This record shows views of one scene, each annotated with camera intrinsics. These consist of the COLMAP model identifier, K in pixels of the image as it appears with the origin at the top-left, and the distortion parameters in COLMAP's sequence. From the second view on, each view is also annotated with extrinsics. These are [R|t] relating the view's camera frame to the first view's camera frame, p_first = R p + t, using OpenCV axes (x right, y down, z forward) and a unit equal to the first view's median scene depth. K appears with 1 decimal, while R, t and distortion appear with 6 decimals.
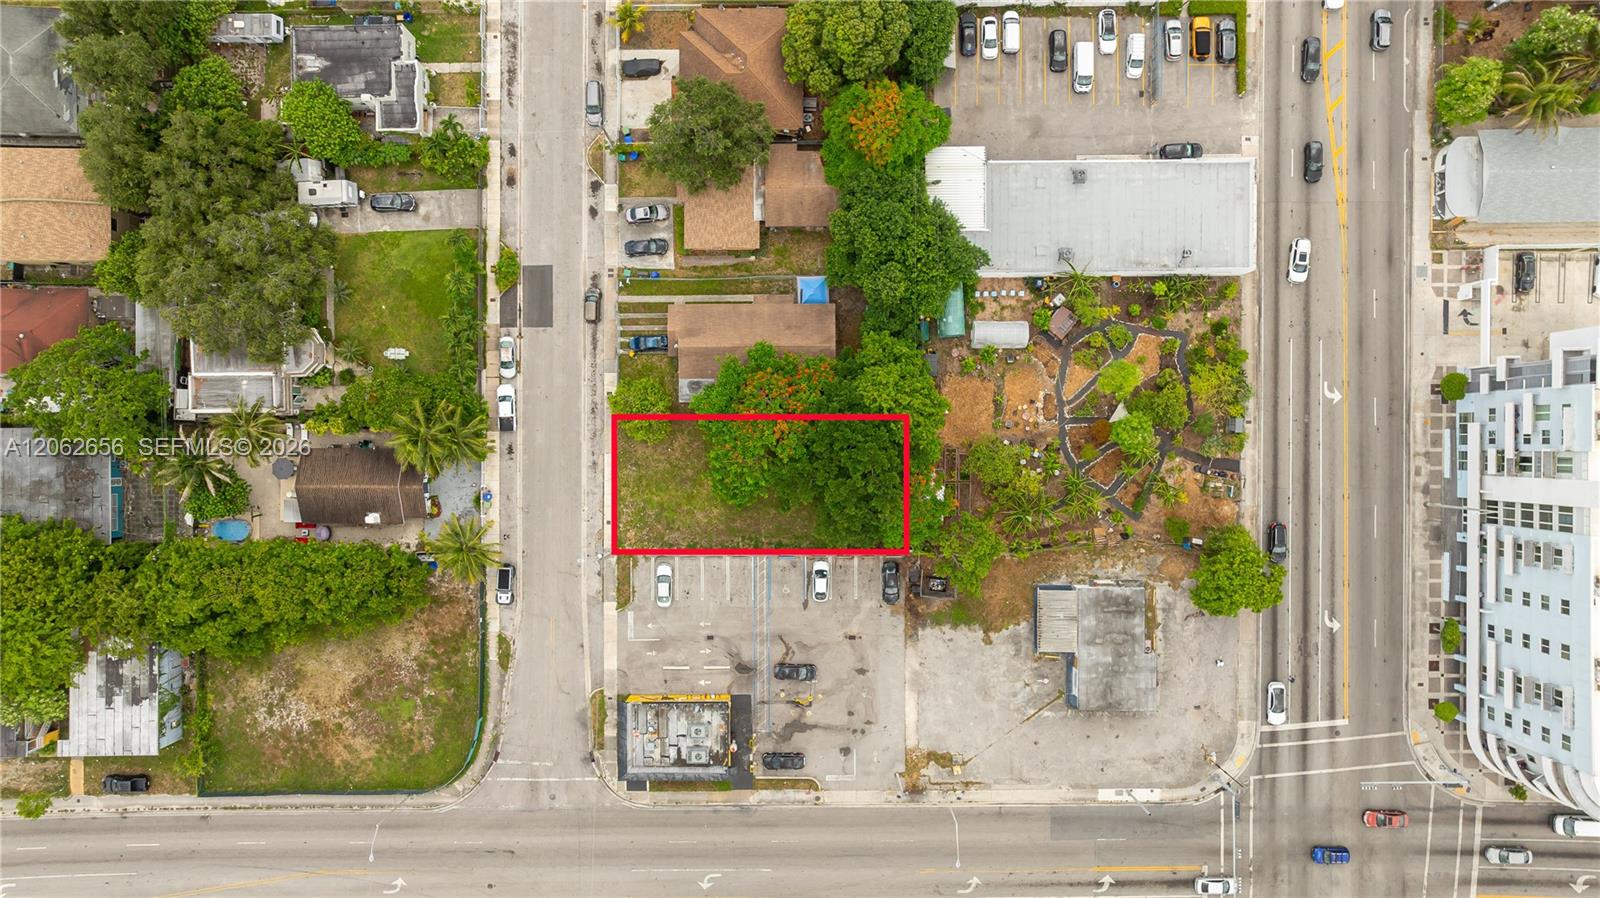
lens RADIAL K [[1125.7, 0, 792.2], [0, 1125.7, 443.2], [0, 0, 1]] dist [-0.027396, 0.051701]
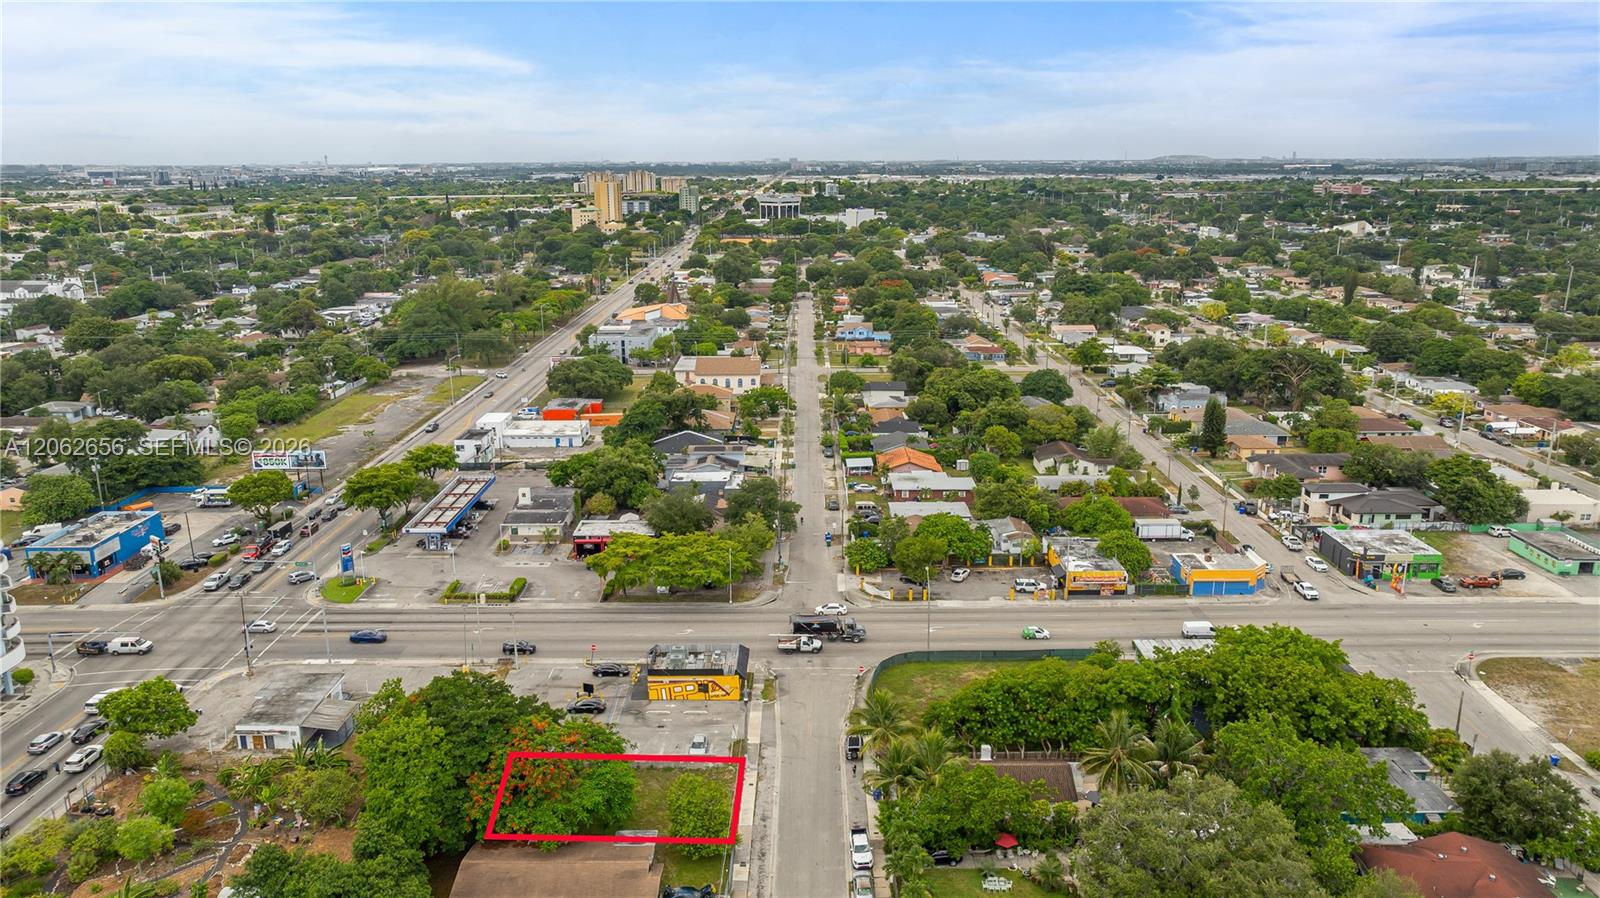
lens RADIAL K [[1125.7, 0, 798.8], [0, 1125.7, 453.5], [0, 0, 1]] dist [-0.027396, 0.051701]
pose [[-0.999938, 0.006342, 0.009172, -0.215319], [0.007209, -0.259822, 0.965630, -0.786887], [0.008507, 0.965636, 0.259760, 0.476676]]
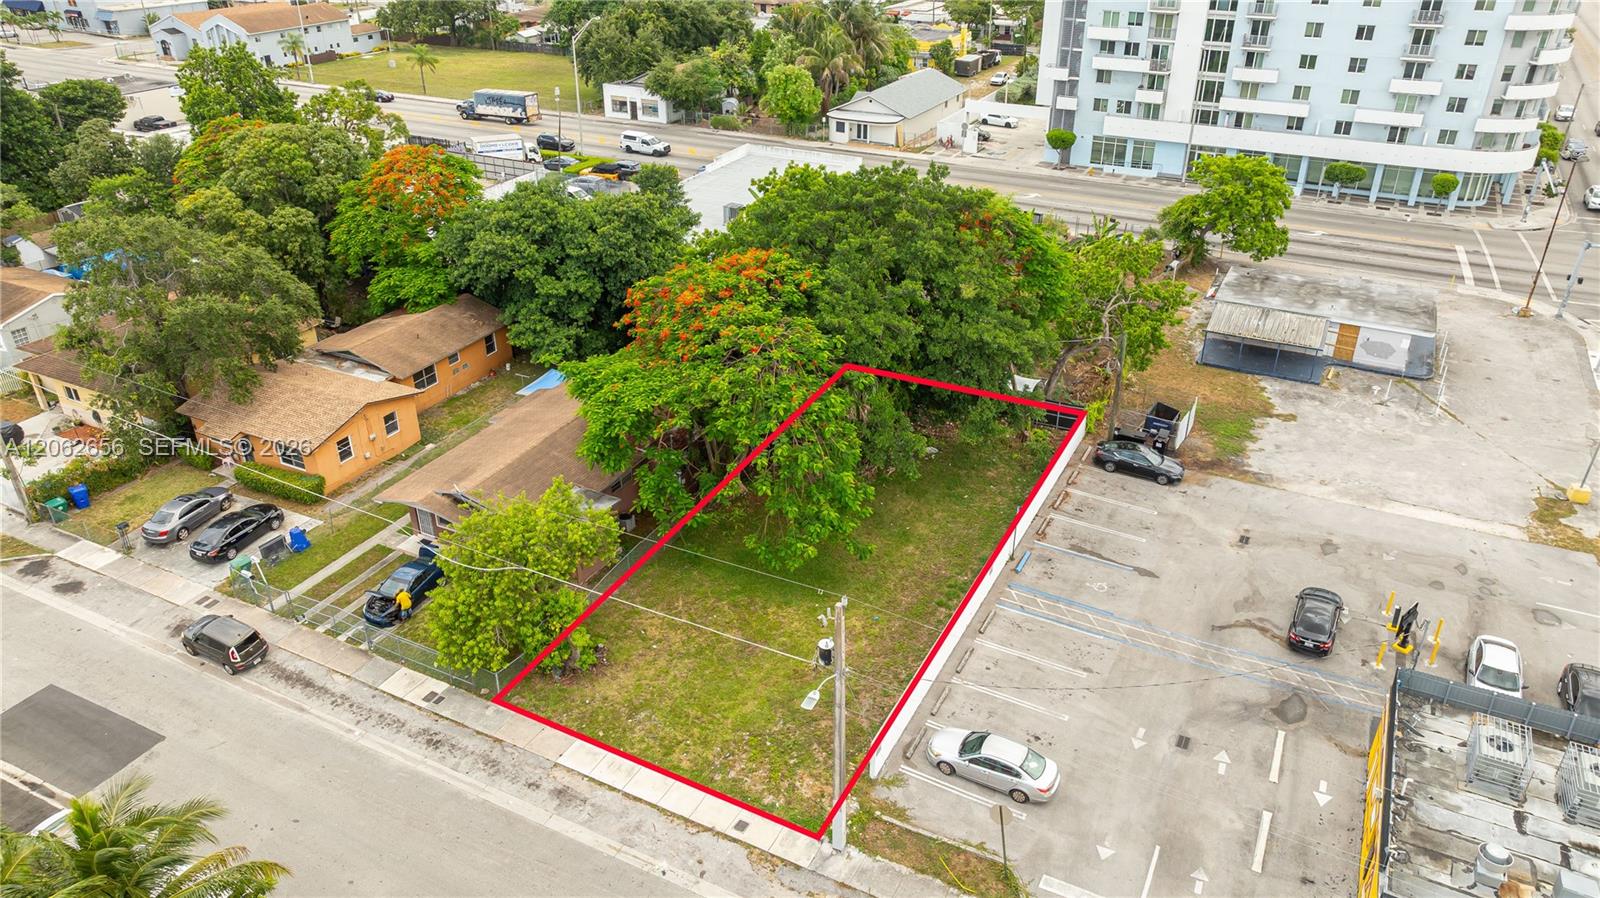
lens RADIAL K [[1125.7, 0, 803.6], [0, 1125.7, 452.6], [0, 0, 1]] dist [-0.027396, 0.051701]
pose [[0.456479, -0.421904, 0.783341, -0.355897], [0.889727, 0.212960, -0.403774, 0.189663], [0.003533, 0.881275, 0.472591, 0.762953]]
